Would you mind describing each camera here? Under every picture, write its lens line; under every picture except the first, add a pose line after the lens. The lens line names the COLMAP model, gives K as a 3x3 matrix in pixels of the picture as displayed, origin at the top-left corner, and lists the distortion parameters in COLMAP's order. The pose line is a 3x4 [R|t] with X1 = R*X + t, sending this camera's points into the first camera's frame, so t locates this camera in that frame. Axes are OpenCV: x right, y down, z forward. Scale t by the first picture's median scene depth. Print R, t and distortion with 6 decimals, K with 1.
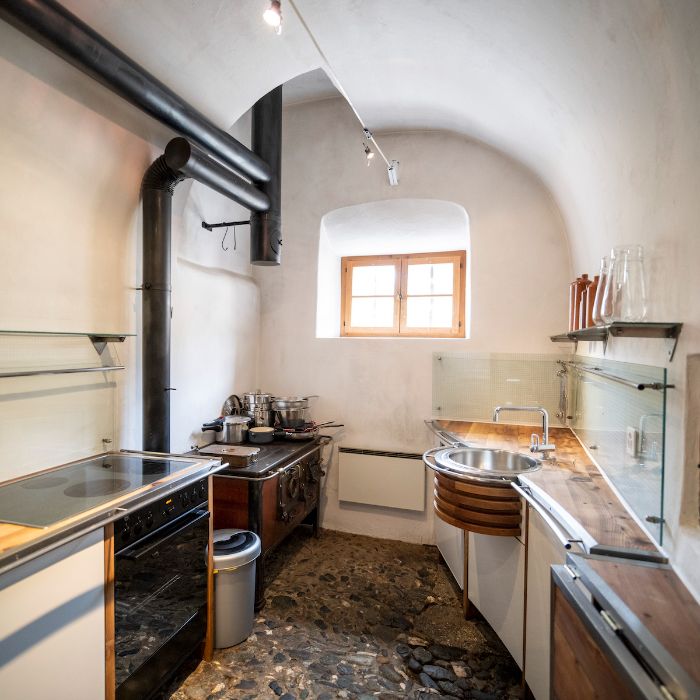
lens RADIAL K [[449.3, 0, 350.4], [0, 449.3, 351.3], [0, 0, 1]] dist [-0.009282, -0.001970]
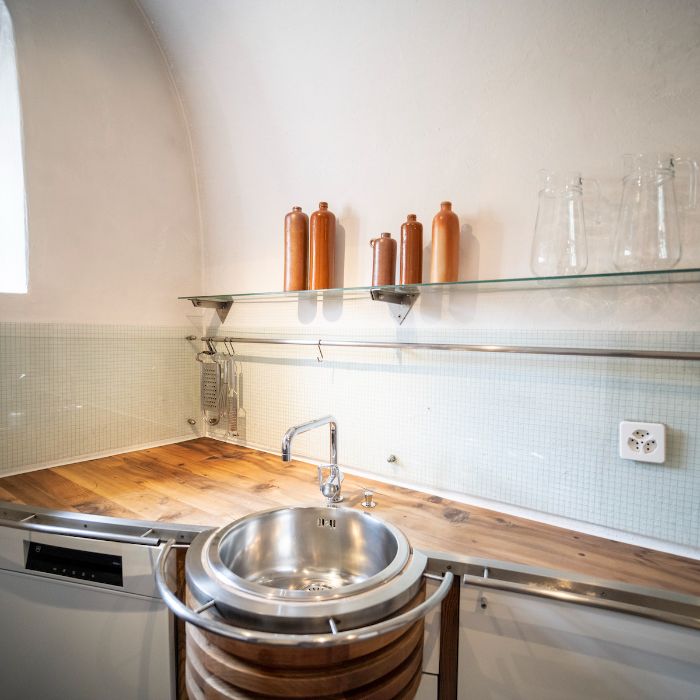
lens RADIAL K [[449.3, 0, 349.3], [0, 449.3, 352.7], [0, 0, 1]] dist [-0.009282, -0.001970]
pose [[0.303795, -0.035477, 0.952077, -0.074078], [0.005750, 0.999357, 0.035403, 0.021055], [-0.952720, -0.005281, 0.303803, 0.575622]]
